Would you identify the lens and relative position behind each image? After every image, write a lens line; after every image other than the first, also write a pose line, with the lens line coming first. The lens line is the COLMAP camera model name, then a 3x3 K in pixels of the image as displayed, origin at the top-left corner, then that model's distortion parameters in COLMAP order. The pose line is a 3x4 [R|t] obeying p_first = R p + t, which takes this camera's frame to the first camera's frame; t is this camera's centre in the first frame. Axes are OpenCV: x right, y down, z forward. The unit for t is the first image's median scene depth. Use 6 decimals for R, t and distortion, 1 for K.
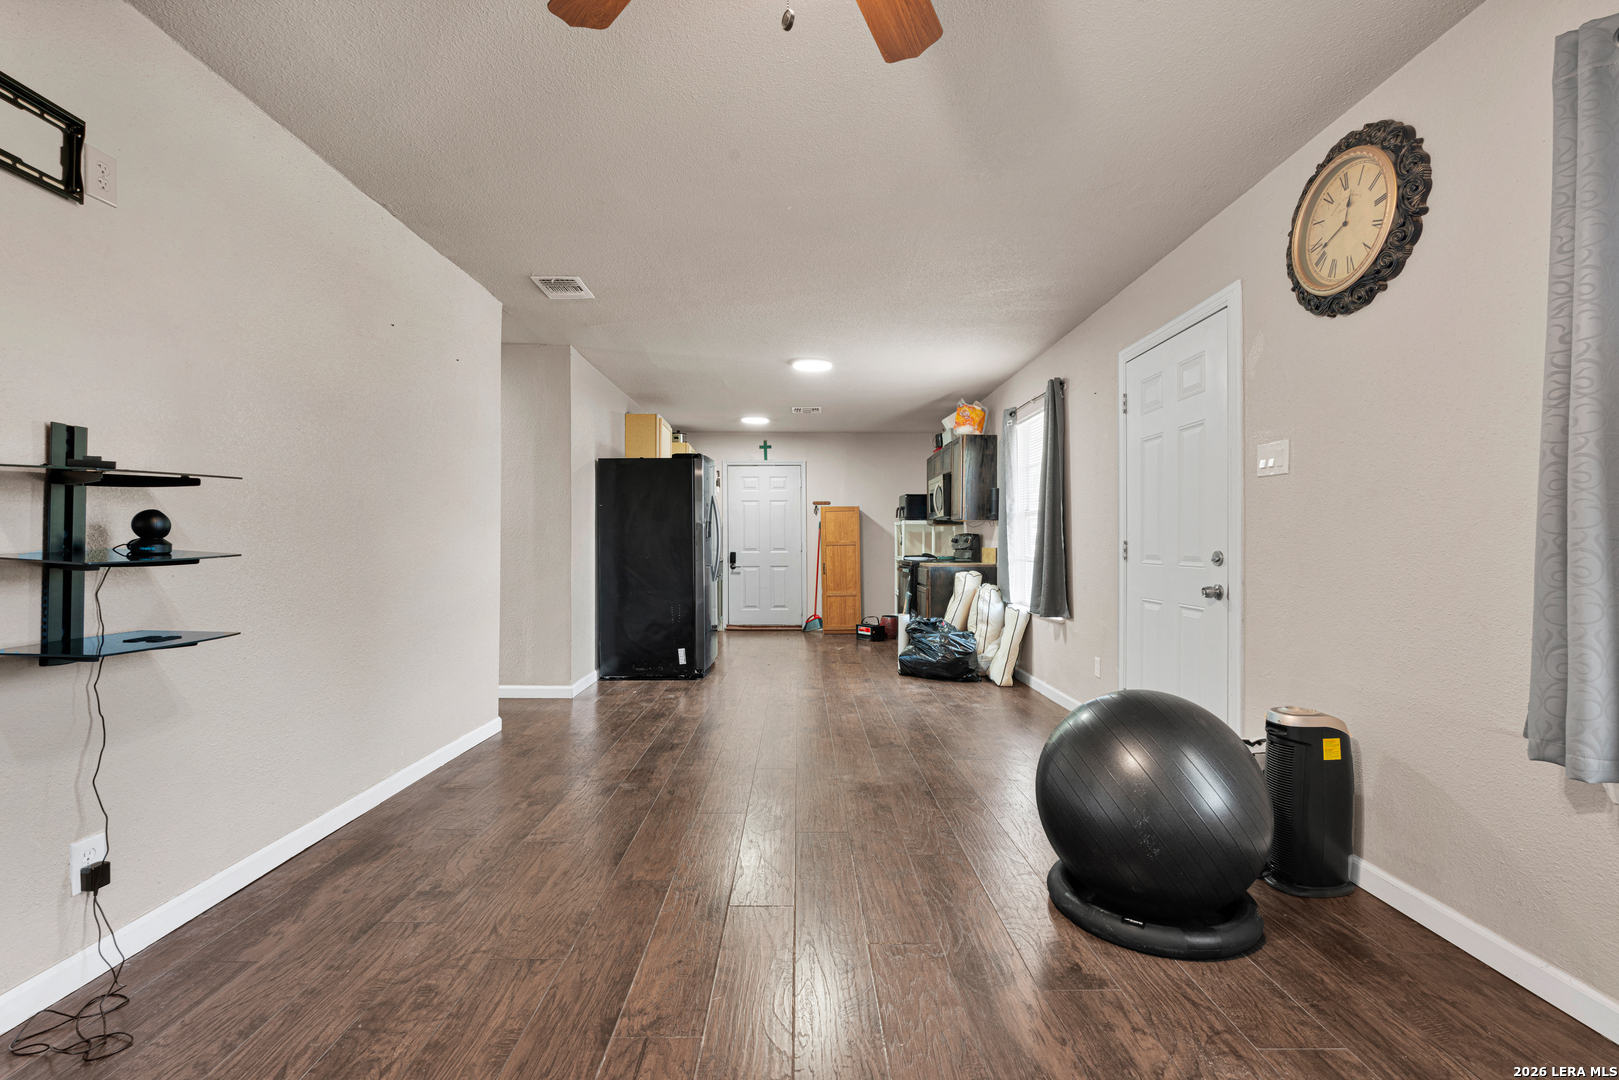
lens RADIAL K [[734.8, 0, 809.5], [0, 734.8, 540.0], [0, 0, 1]] dist [-0.012509, 0.000116]
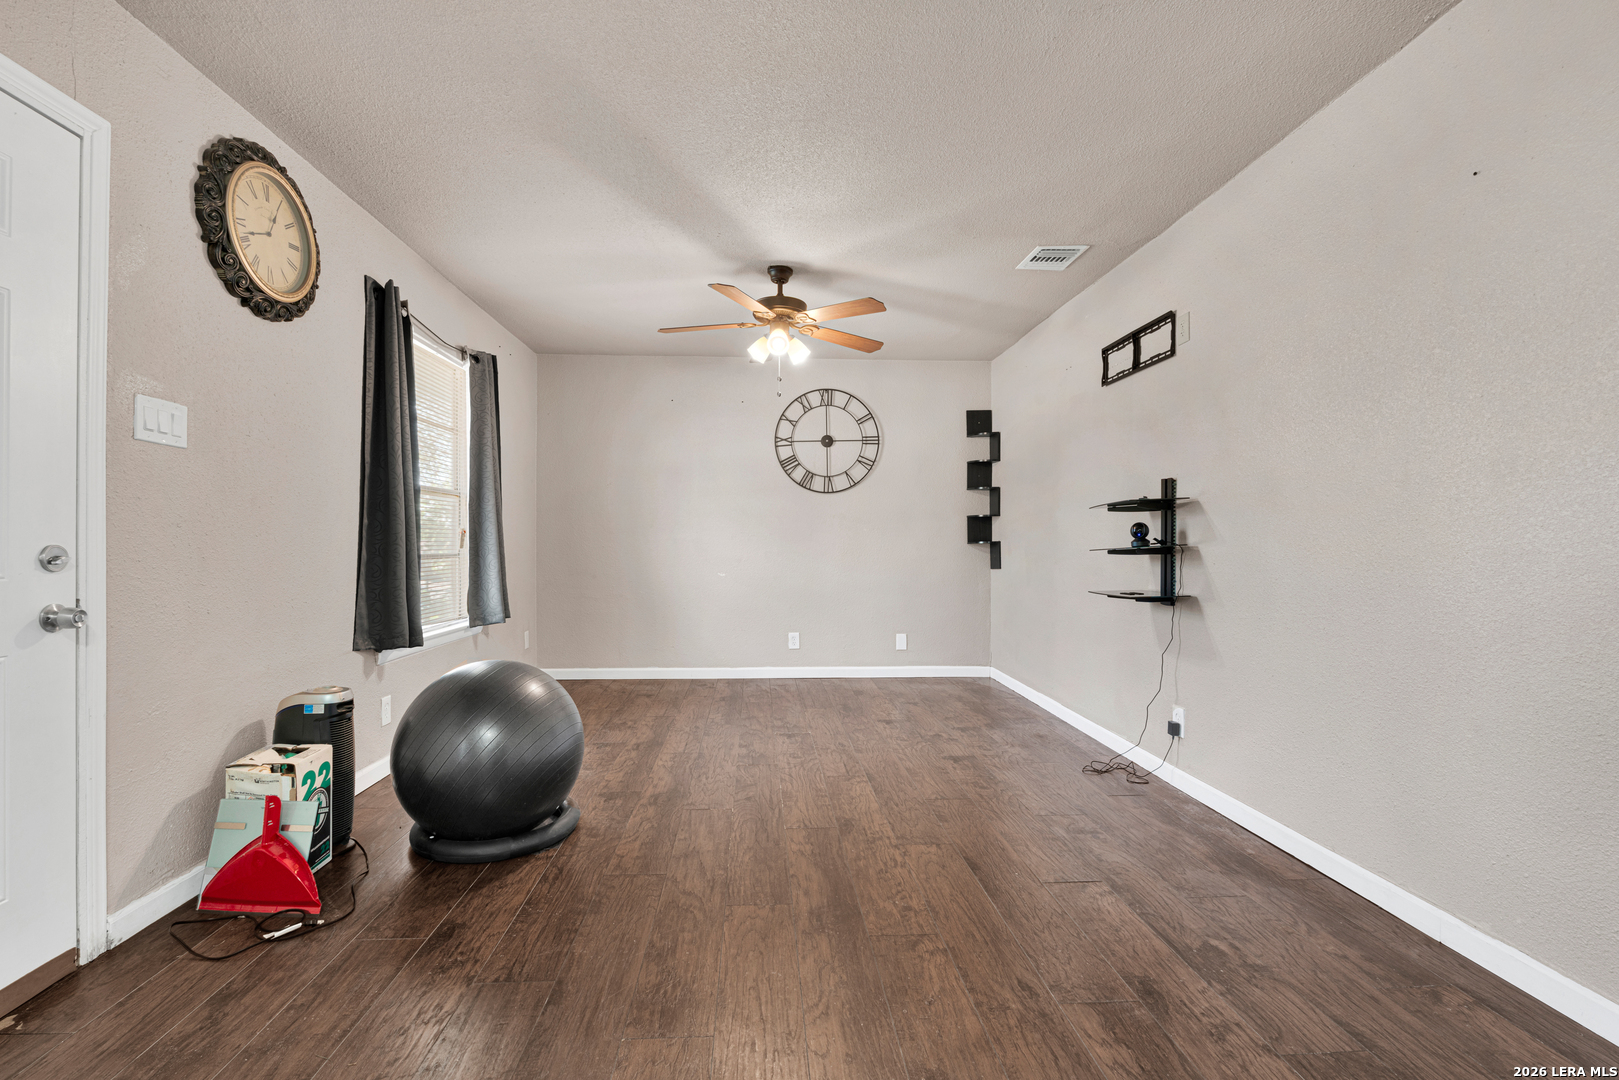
lens RADIAL K [[734.8, 0, 809.5], [0, 734.8, 540.0], [0, 0, 1]] dist [-0.012509, 0.000116]
pose [[-0.998346, -0.004555, -0.057315, 0.010307], [-0.003962, 0.999937, -0.010464, 0.018108], [0.057359, -0.010219, -0.998301, 2.097820]]
